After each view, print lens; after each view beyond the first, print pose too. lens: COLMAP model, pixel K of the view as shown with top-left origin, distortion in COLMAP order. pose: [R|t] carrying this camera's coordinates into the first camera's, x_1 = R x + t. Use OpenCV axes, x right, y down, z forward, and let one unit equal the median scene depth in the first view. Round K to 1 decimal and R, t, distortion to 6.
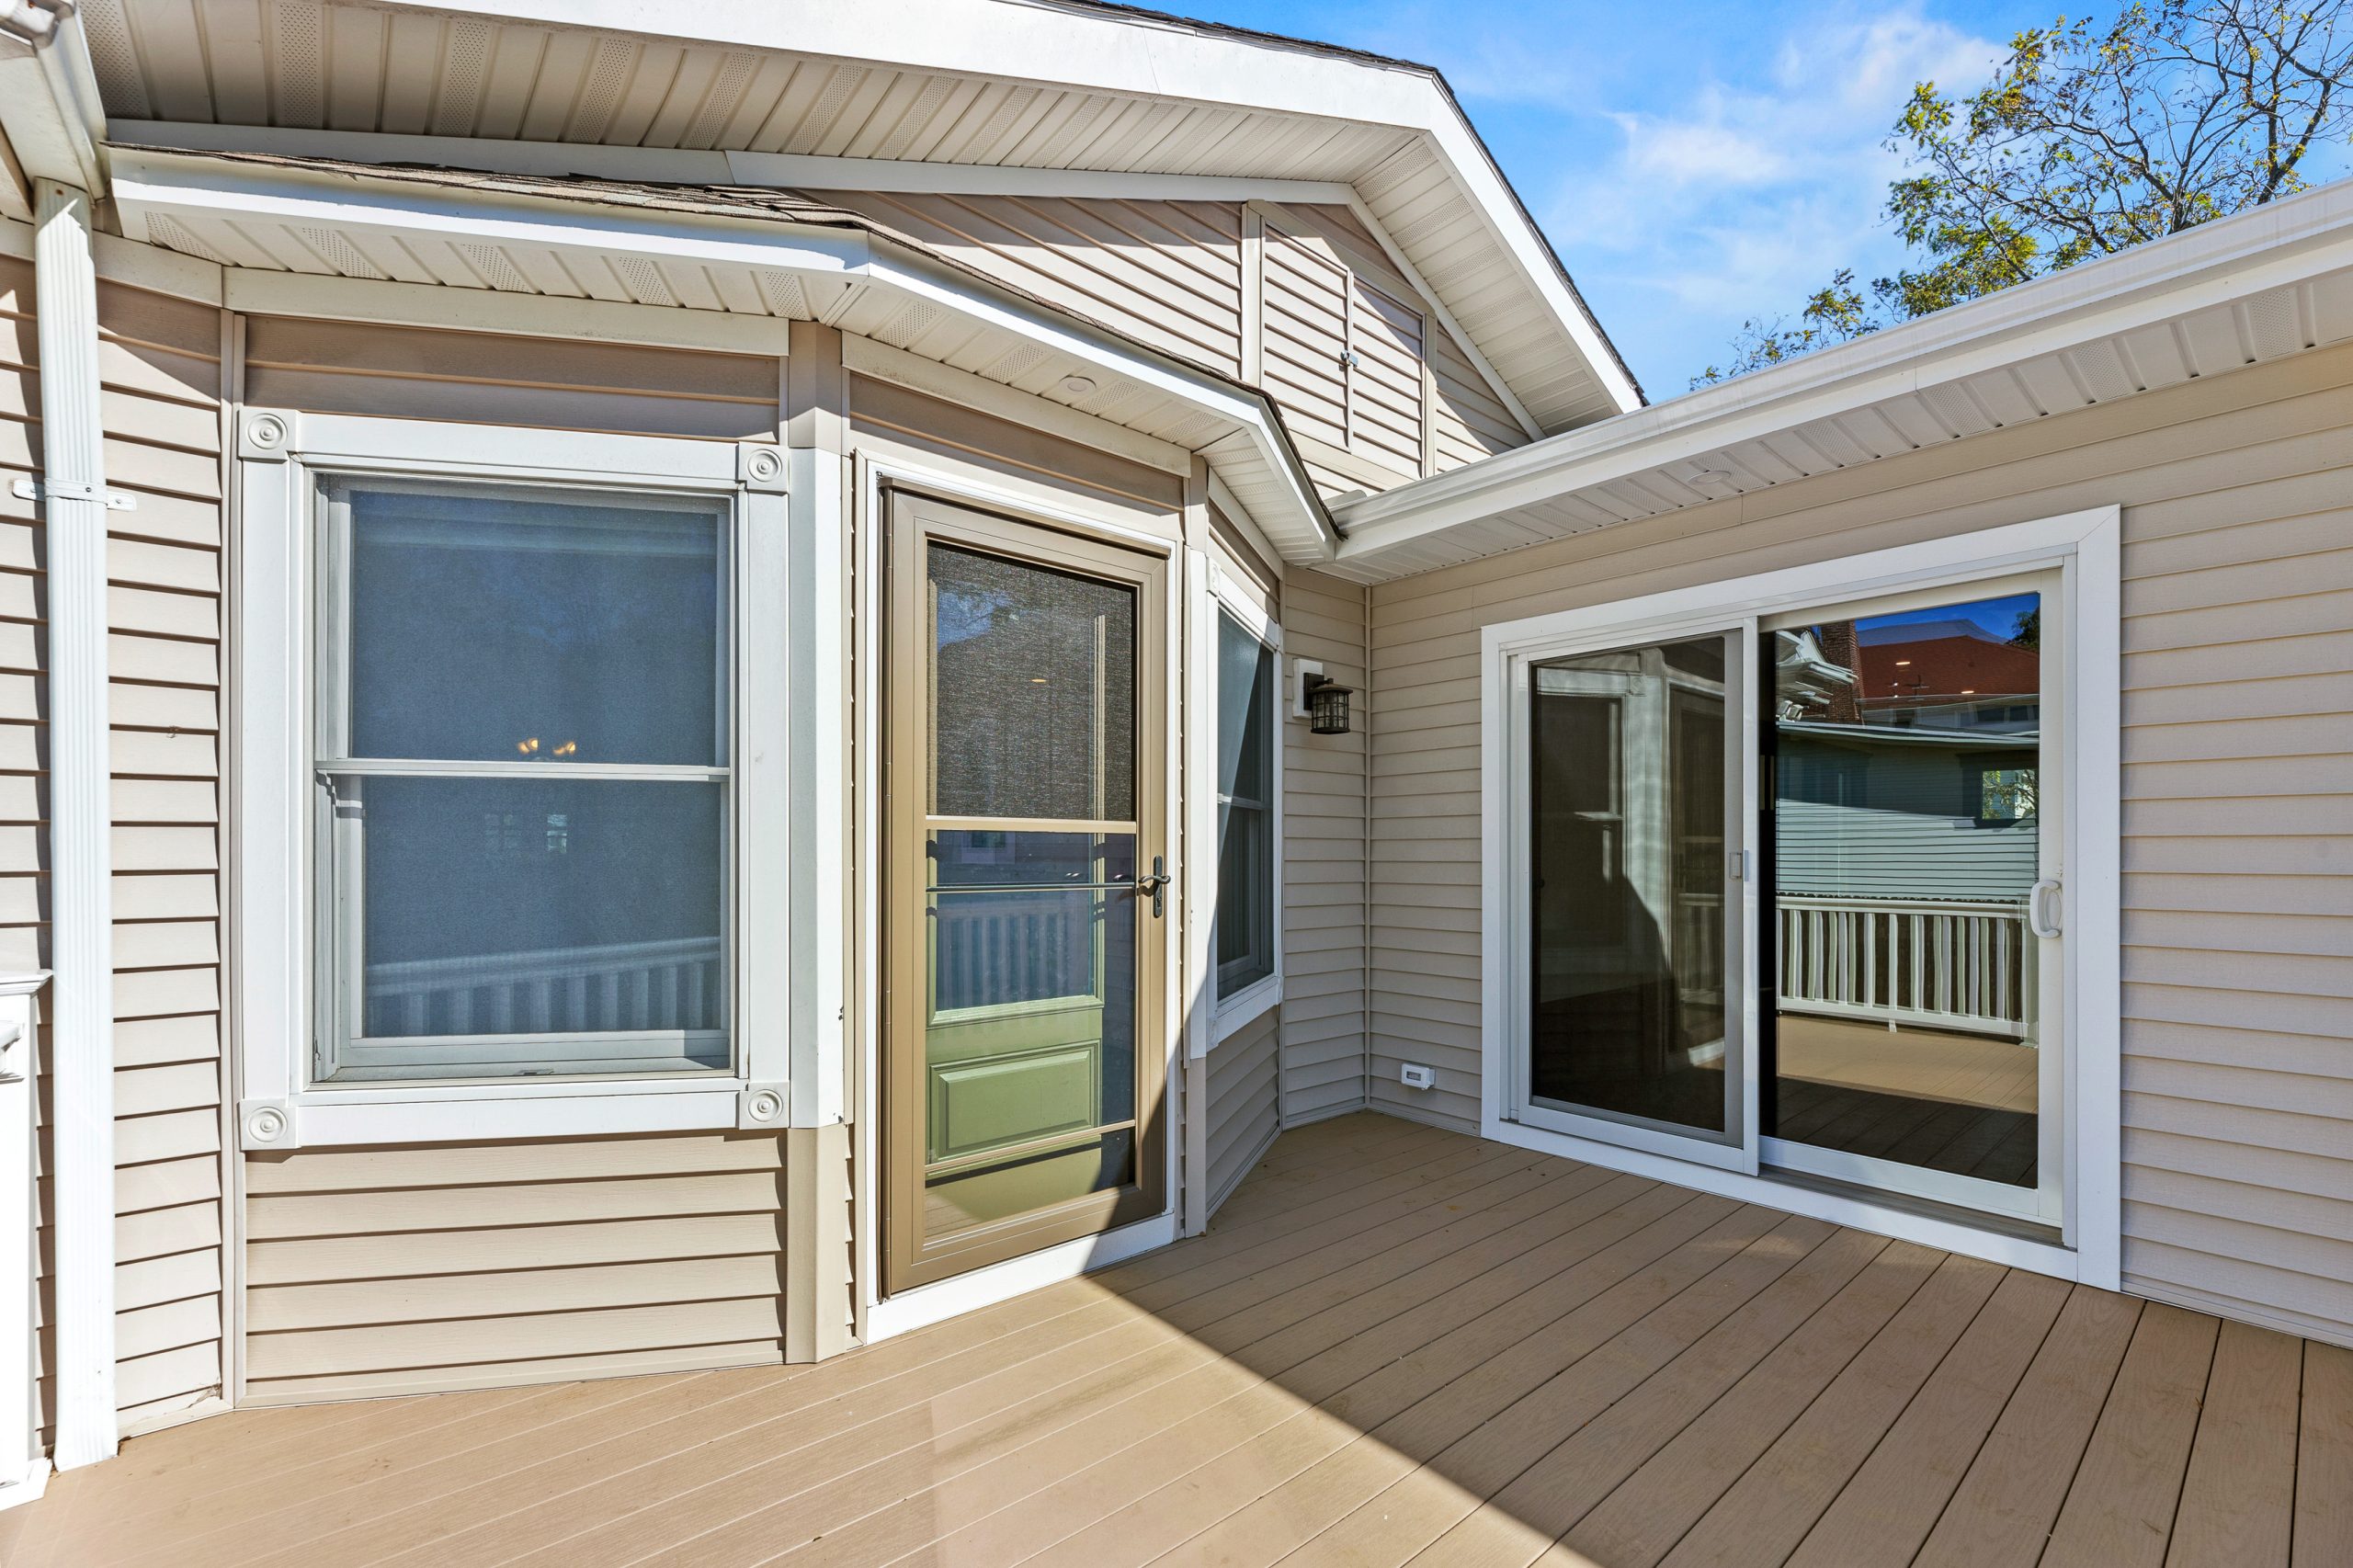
lens RADIAL K [[1005.1, 0, 1174.3], [0, 1005.1, 855.3], [0, 0, 1]] dist [0.000055, -0.000050]
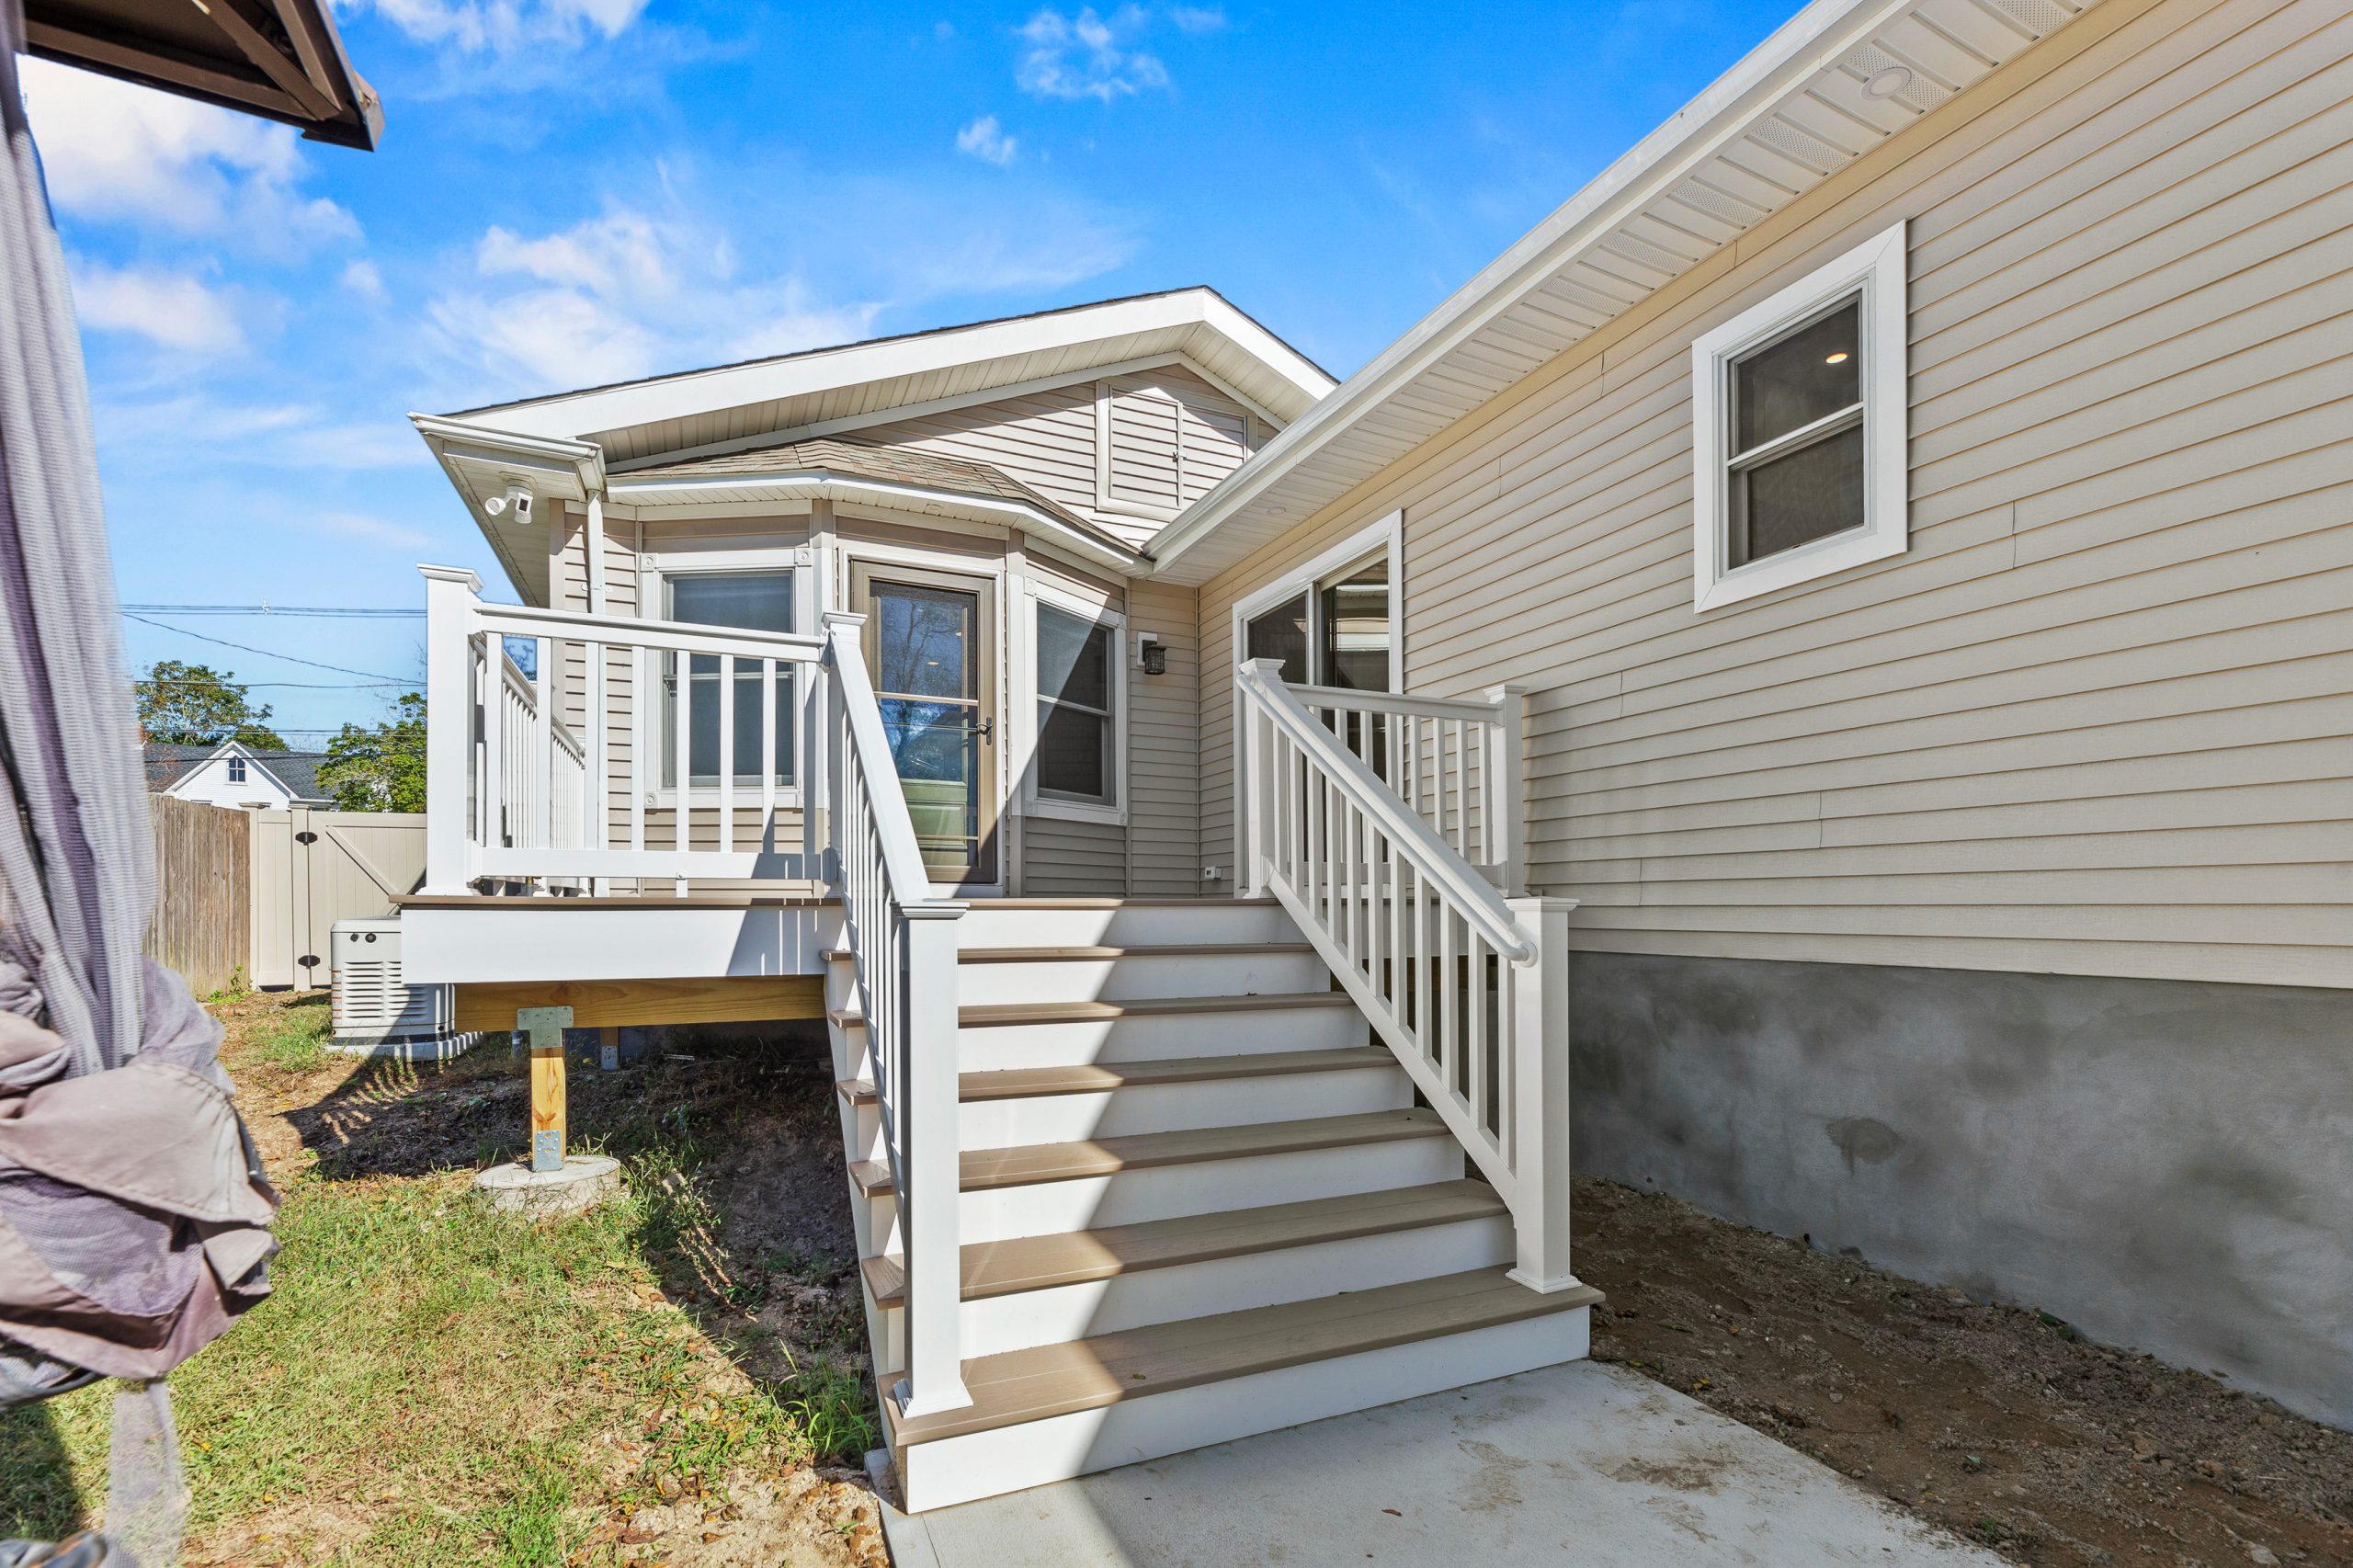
lens RADIAL K [[1036.2, 0, 1176.2], [0, 1036.2, 923.3], [0, 0, 1]] dist [-0.000970, 0.000172]
pose [[0.960624, 0.000162, -0.277852, 1.000607], [0.001923, 0.999972, 0.007230, 0.434449], [0.277845, -0.007480, 0.960597, -1.048426]]
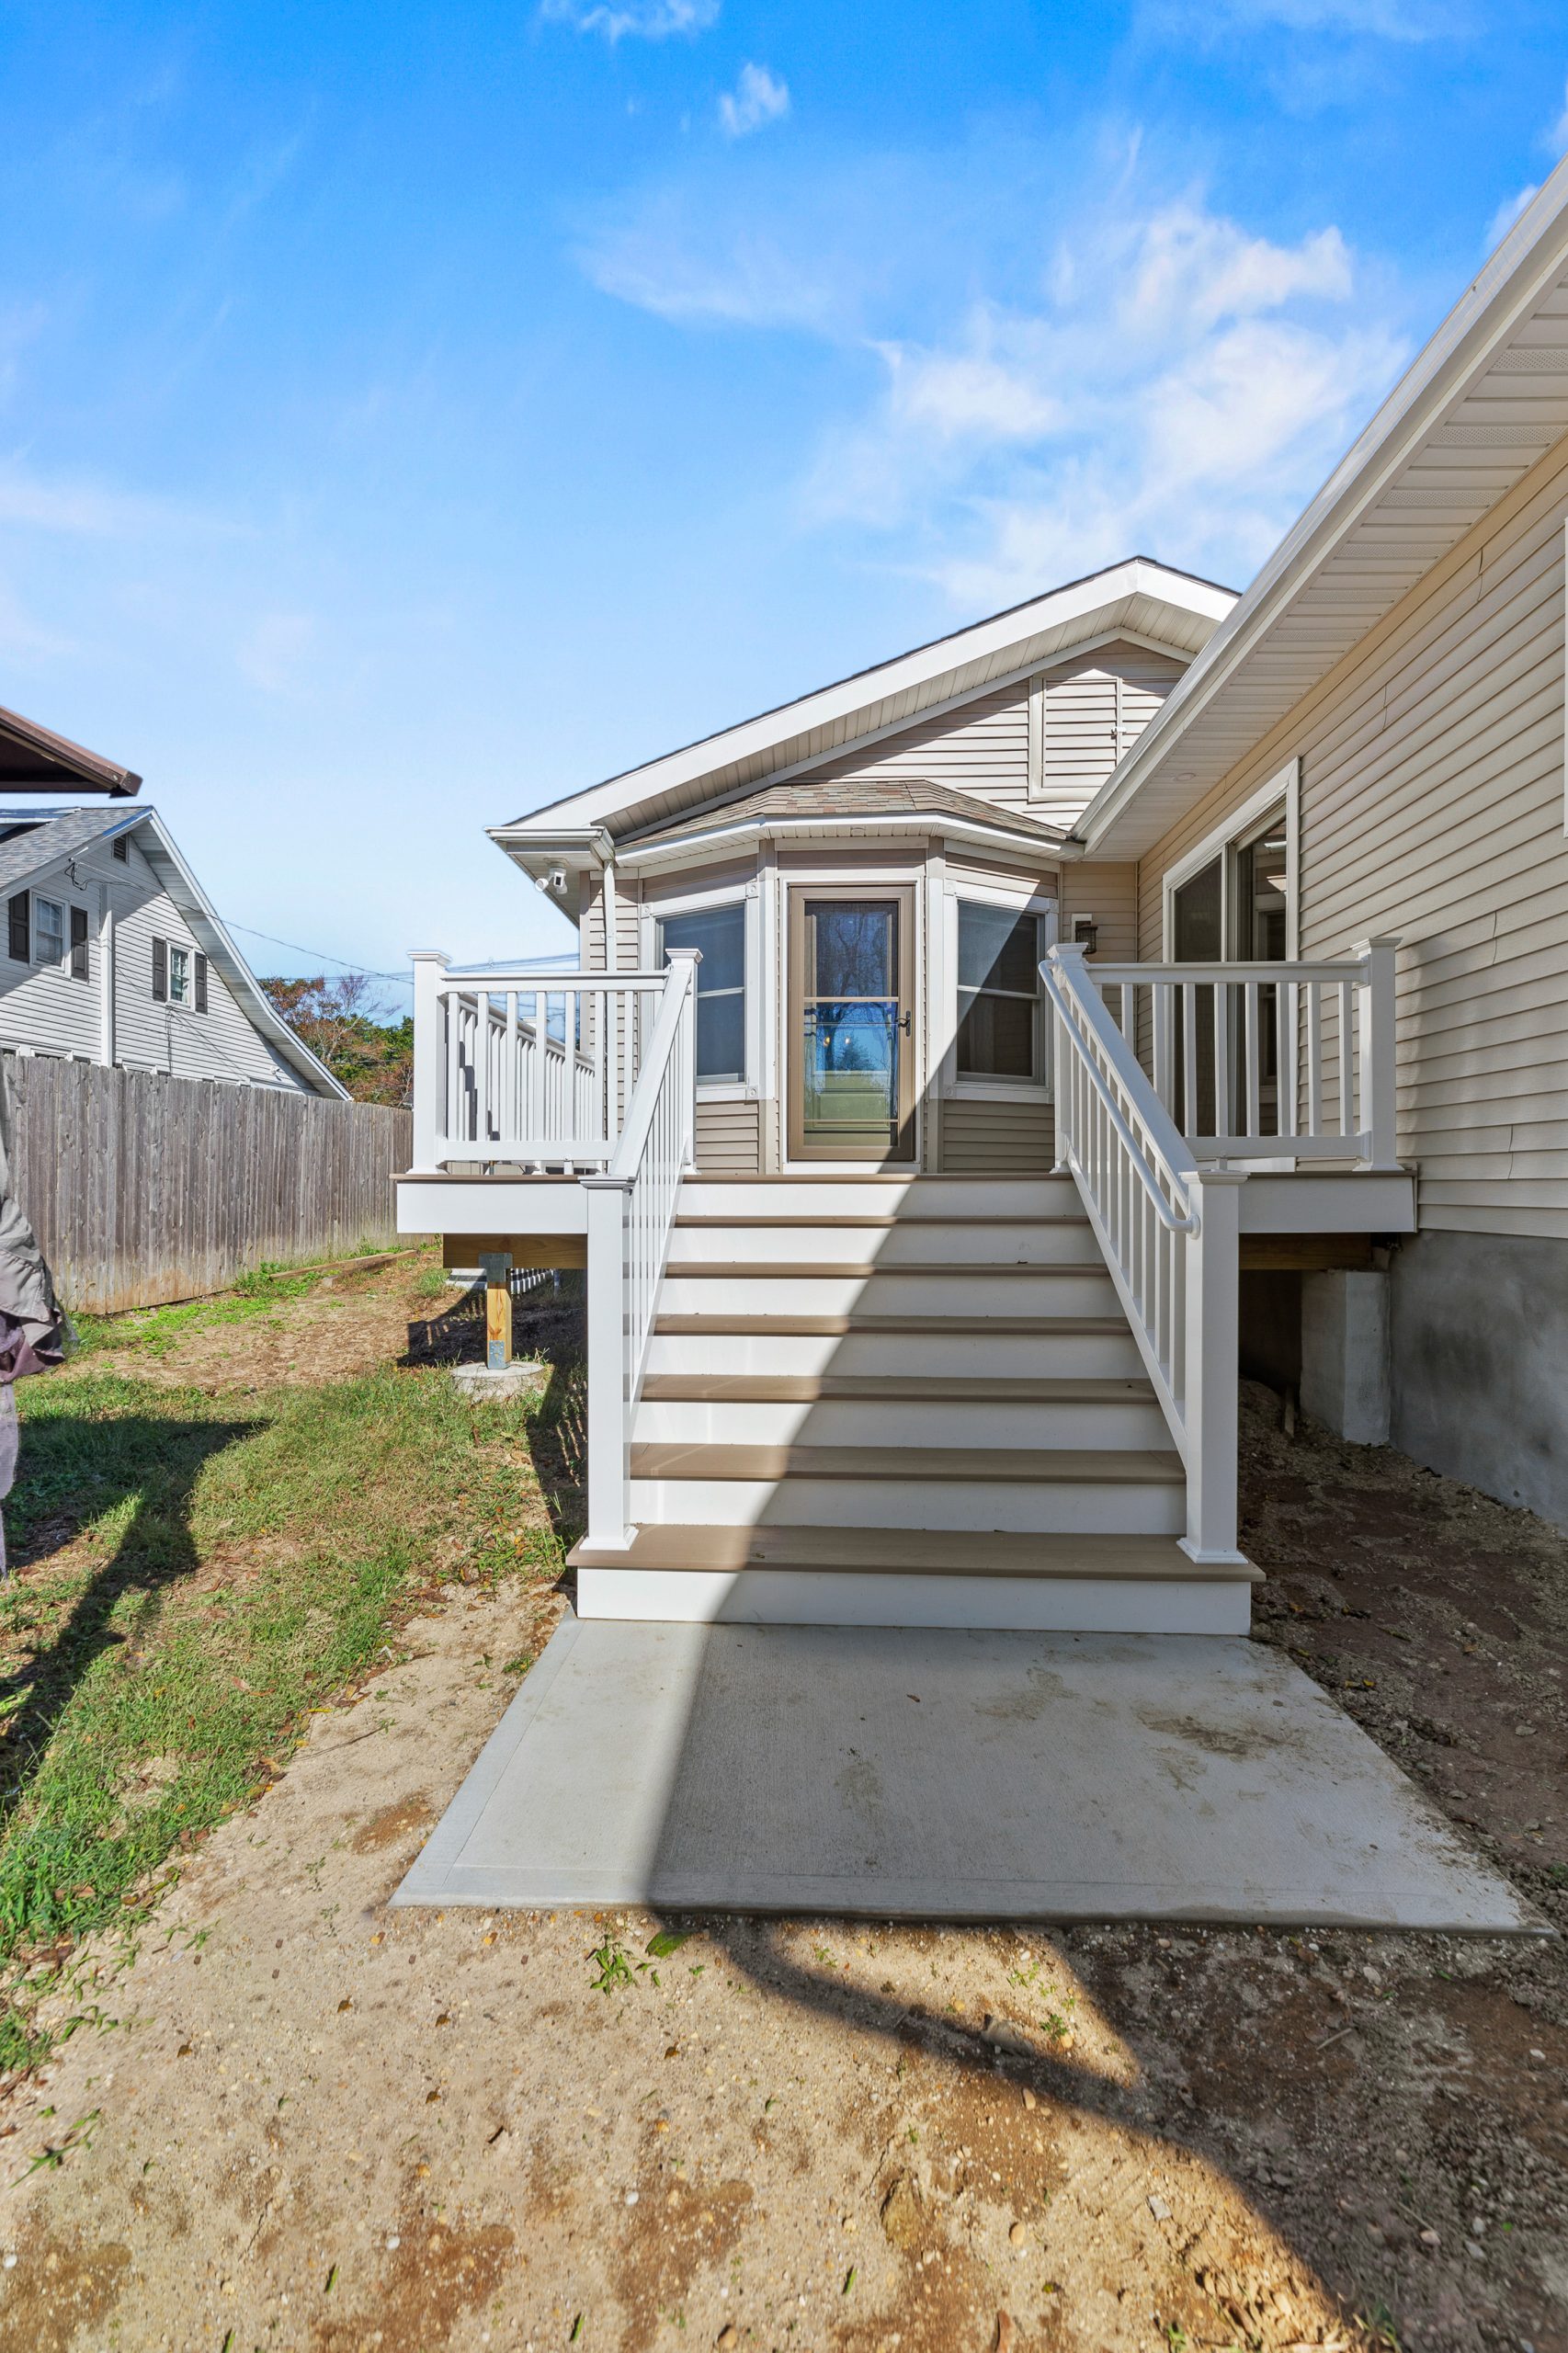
lens RADIAL K [[1005.1, 0, 770.9], [0, 1005.1, 1209.8], [0, 0, 1]] dist [0.000055, -0.000050]
pose [[0.727975, 0.012683, -0.685486, 1.407549], [-0.001796, 0.999861, 0.016593, 0.440074], [0.685601, -0.010848, 0.727897, -0.987409]]
